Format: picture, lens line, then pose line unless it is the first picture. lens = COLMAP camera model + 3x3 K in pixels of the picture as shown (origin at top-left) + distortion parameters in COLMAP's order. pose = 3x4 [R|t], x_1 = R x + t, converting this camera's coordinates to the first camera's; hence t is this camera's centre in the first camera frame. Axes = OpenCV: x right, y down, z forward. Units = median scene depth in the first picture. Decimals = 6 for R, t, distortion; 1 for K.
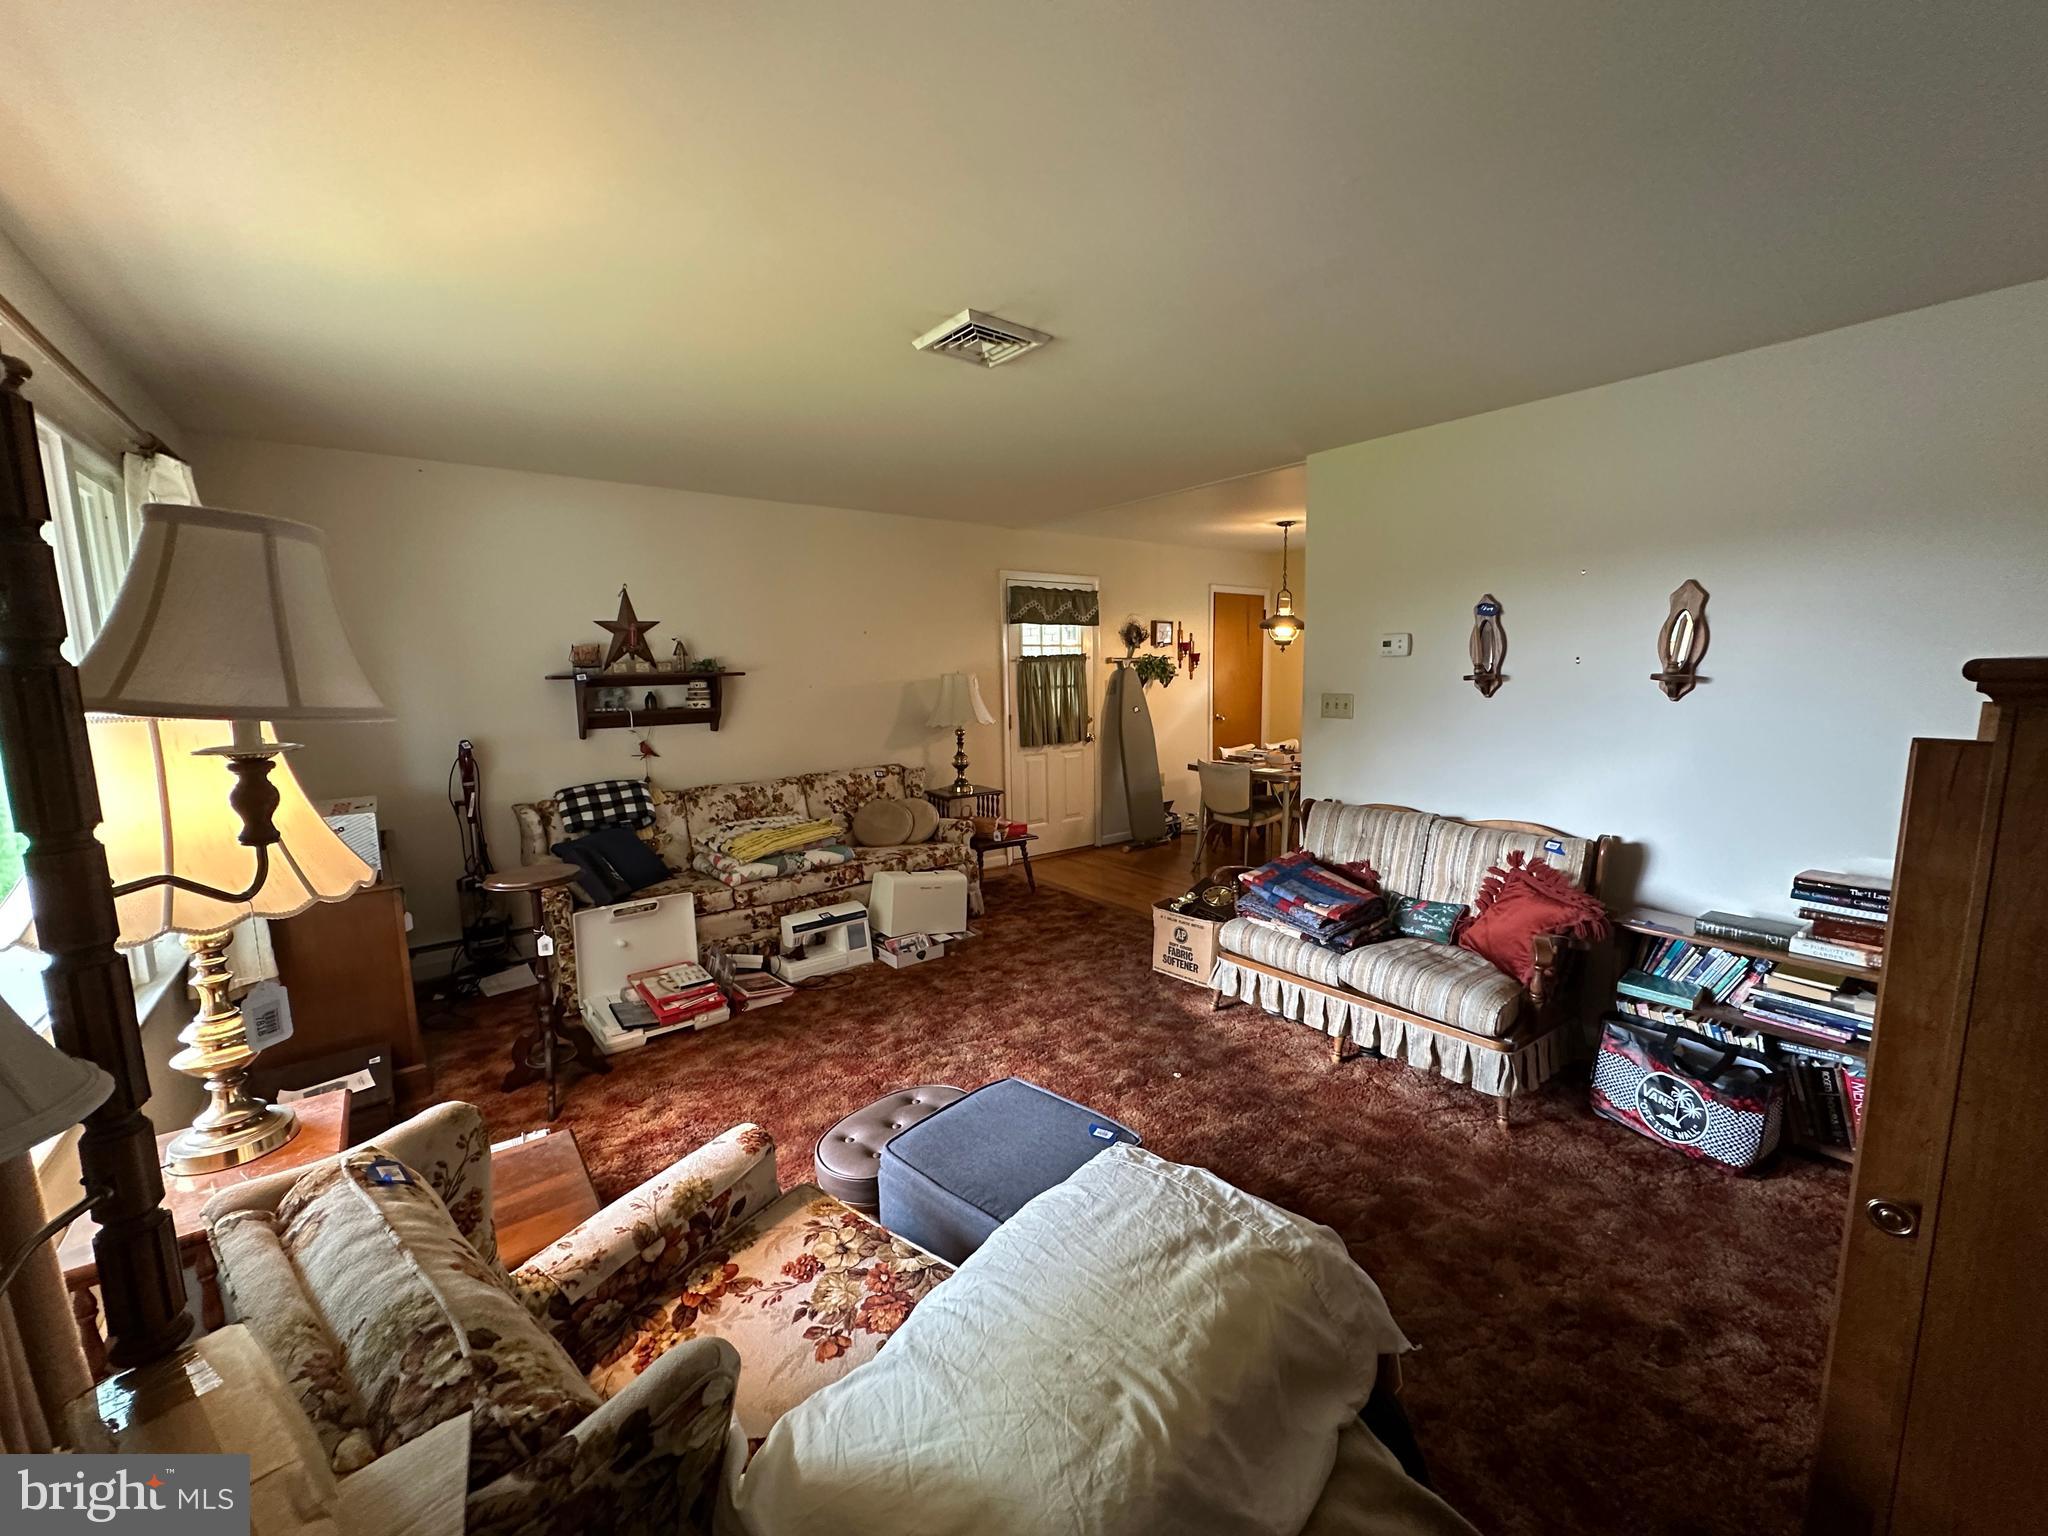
lens RADIAL K [[810.3, 0, 1024.0], [0, 810.3, 768.0], [0, 0, 1]] dist [-0.005432, -0.000180]
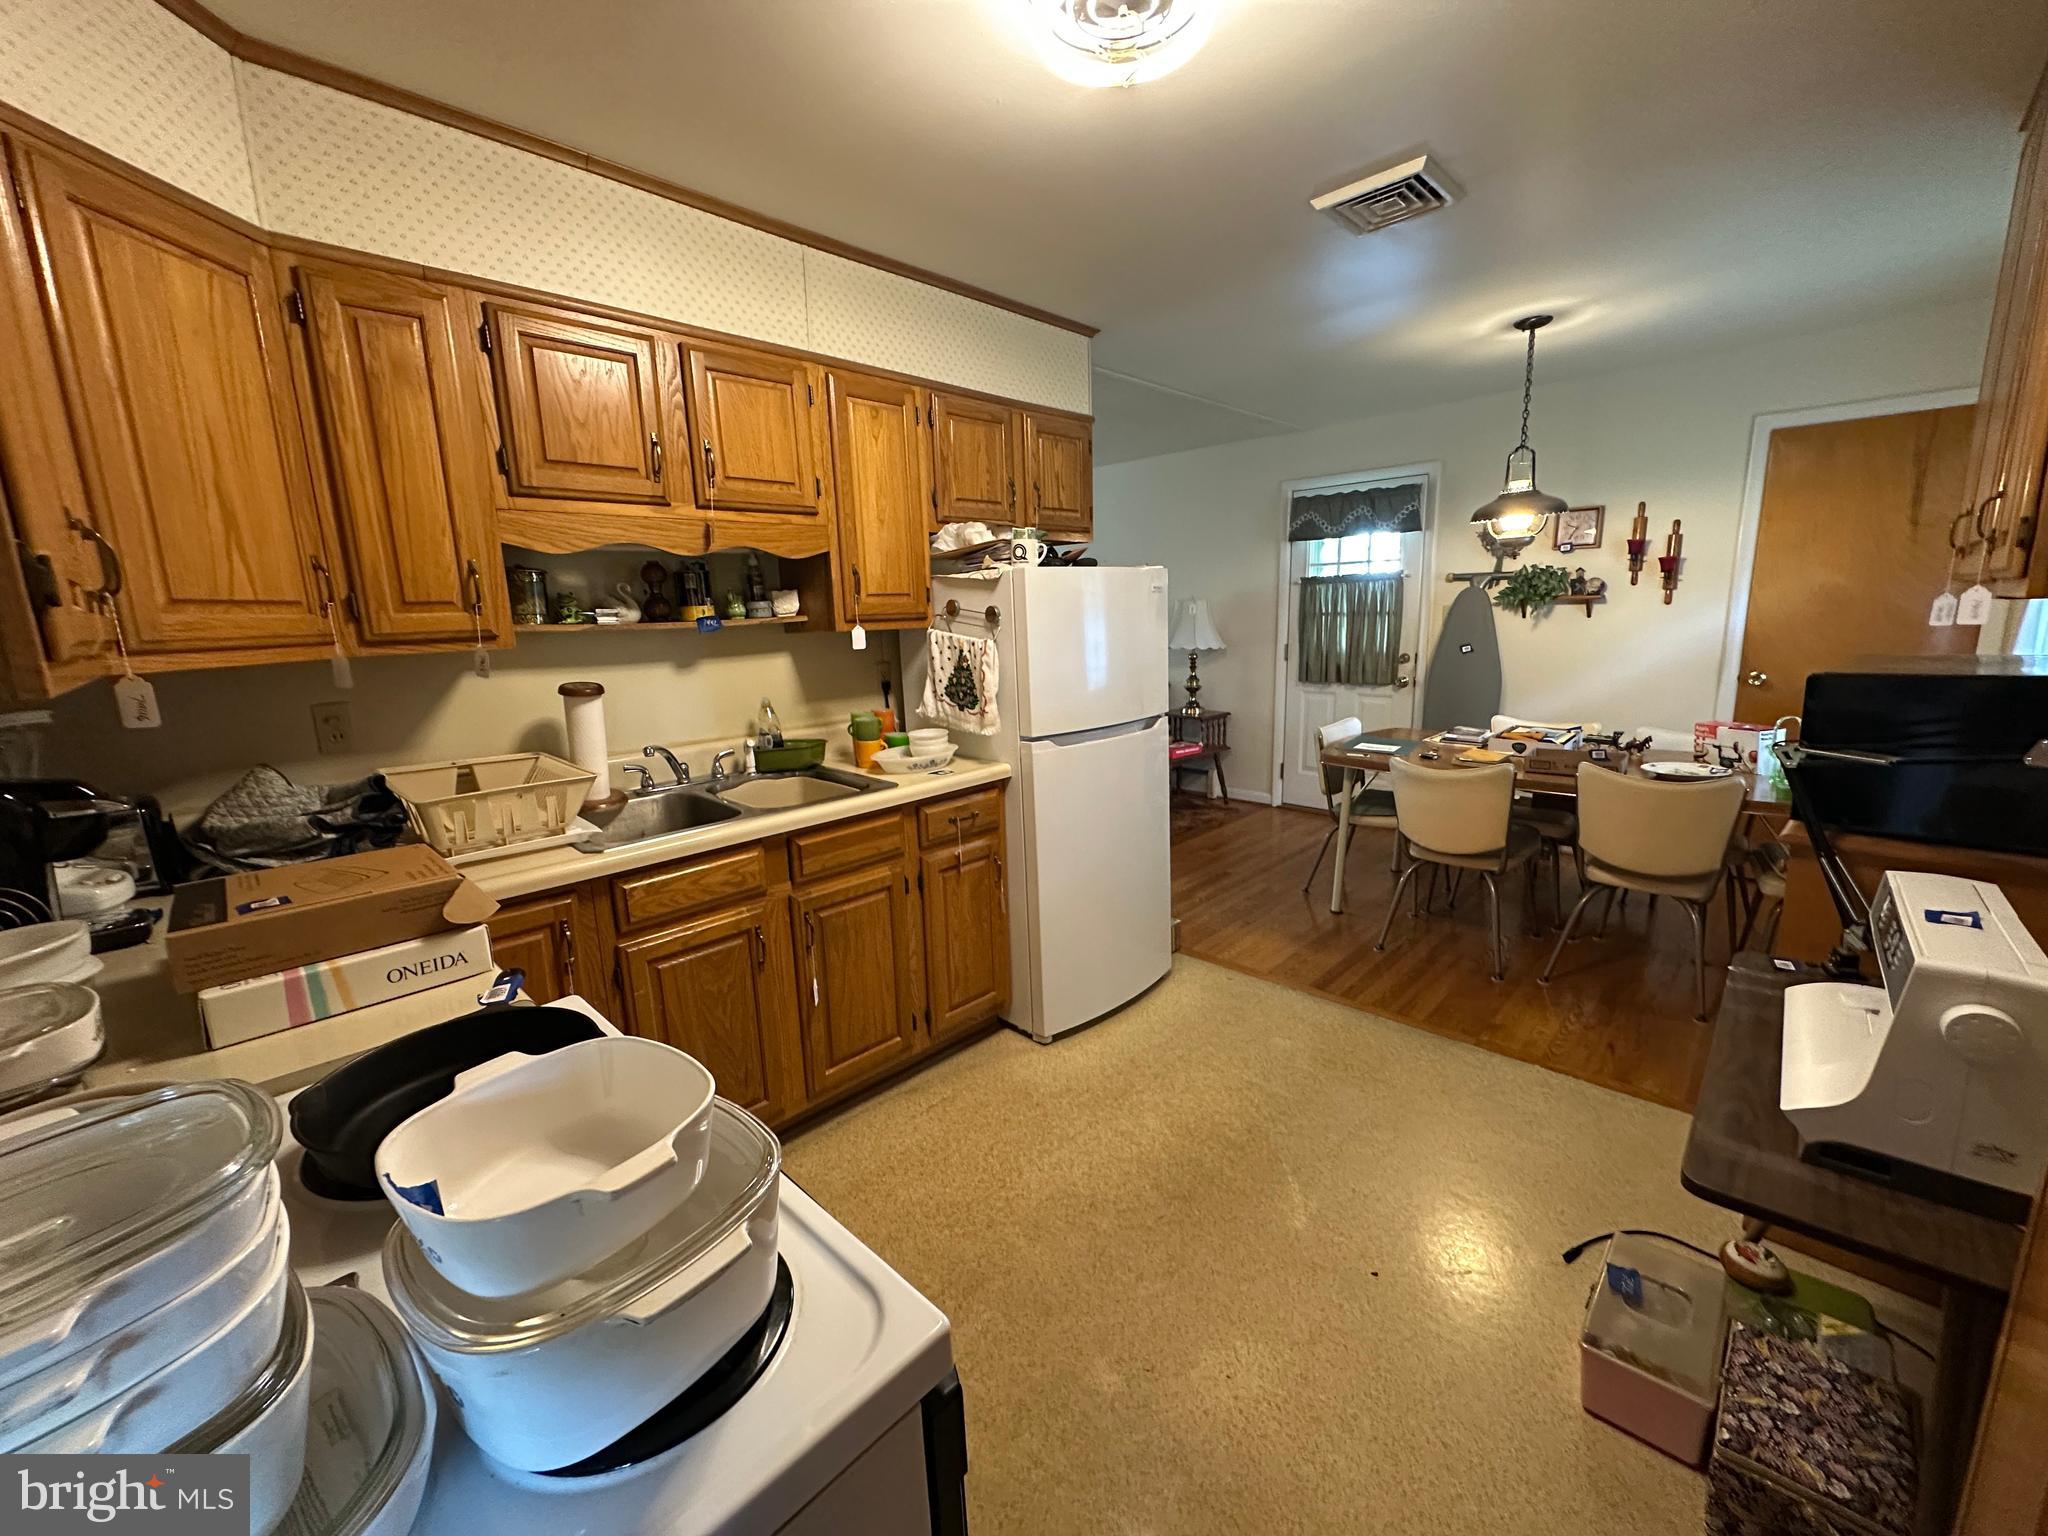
lens RADIAL K [[815.7, 0, 1029.4], [0, 815.7, 766.3], [0, 0, 1]] dist [-0.005142, 0.000112]
pose [[0.140446, 0.195508, -0.970593, 0.808904], [-0.098904, 0.978177, 0.182724, -0.066501], [0.985136, 0.070332, 0.156718, 0.549251]]
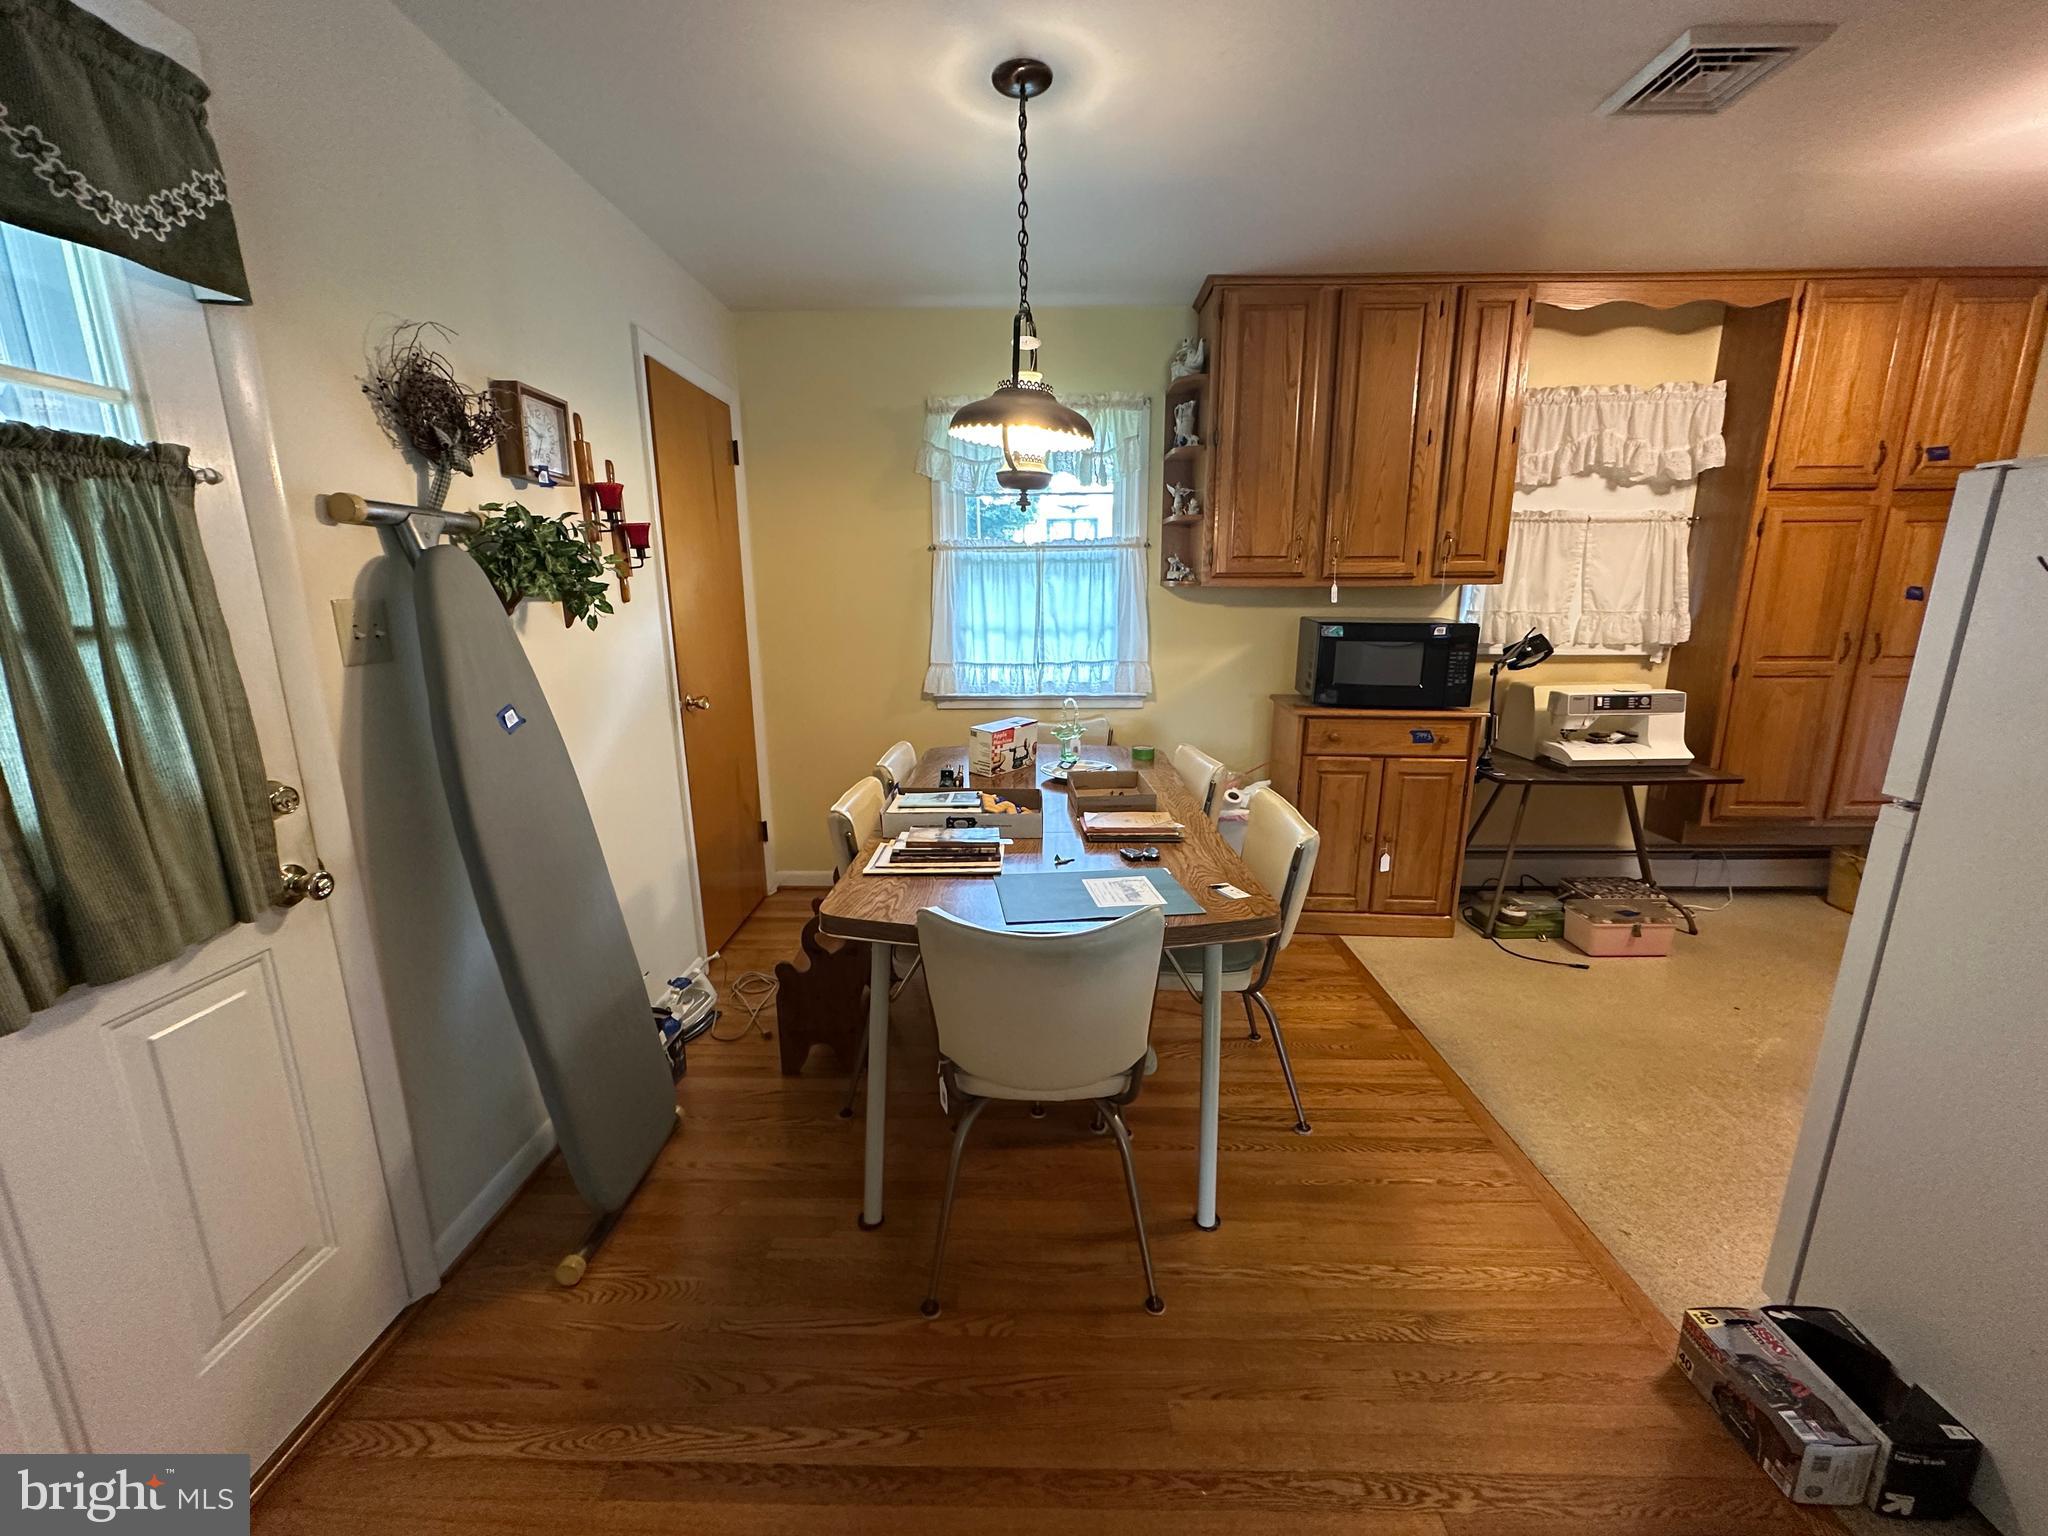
lens RADIAL K [[810.3, 0, 1024.0], [0, 810.3, 768.0], [0, 0, 1]] dist [-0.005432, -0.000180]
pose [[0.631463, -0.158940, 0.758942, 0.047485], [0.098343, 0.987279, 0.124934, -0.075000], [-0.769145, -0.004255, 0.639061, 0.740289]]
